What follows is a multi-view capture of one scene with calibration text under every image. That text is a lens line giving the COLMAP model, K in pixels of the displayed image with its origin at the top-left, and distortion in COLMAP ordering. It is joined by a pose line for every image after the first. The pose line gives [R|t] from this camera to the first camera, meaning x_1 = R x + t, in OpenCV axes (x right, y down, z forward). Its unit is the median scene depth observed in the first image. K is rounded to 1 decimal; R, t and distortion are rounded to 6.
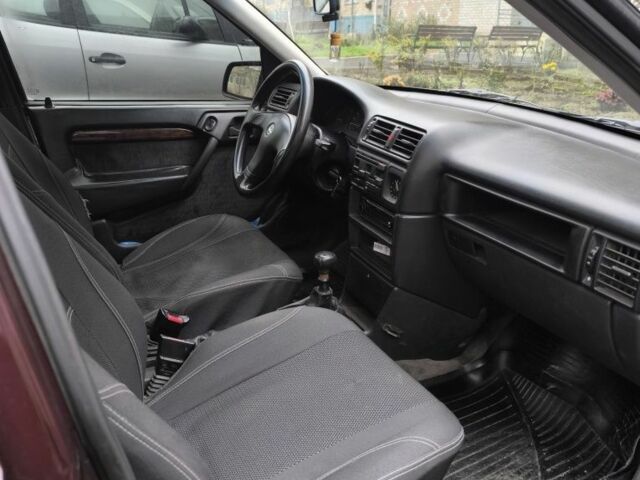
lens RADIAL K [[590.7, 0, 320.2], [0, 590.7, 210.3], [0, 0, 1]] dist [-0.011896, -0.013969]
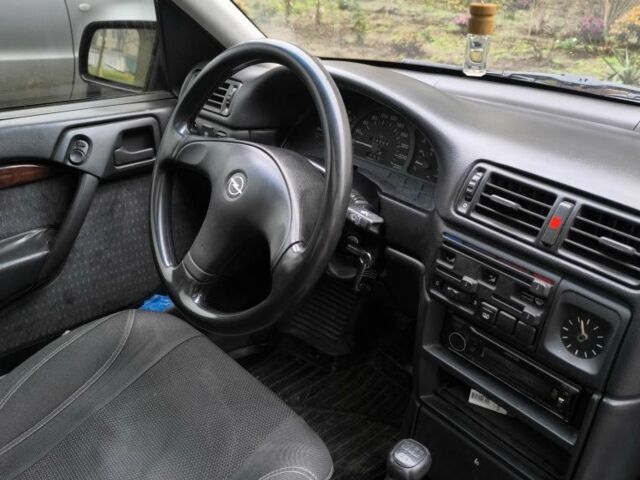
lens RADIAL K [[590.7, 0, 320.2], [0, 590.7, 210.3], [0, 0, 1]] dist [-0.011896, -0.013969]
pose [[0.955439, -0.117640, 0.270735, -0.163814], [0.081262, 0.986541, 0.141891, -0.191934], [-0.283783, -0.113568, 0.952139, 0.542866]]
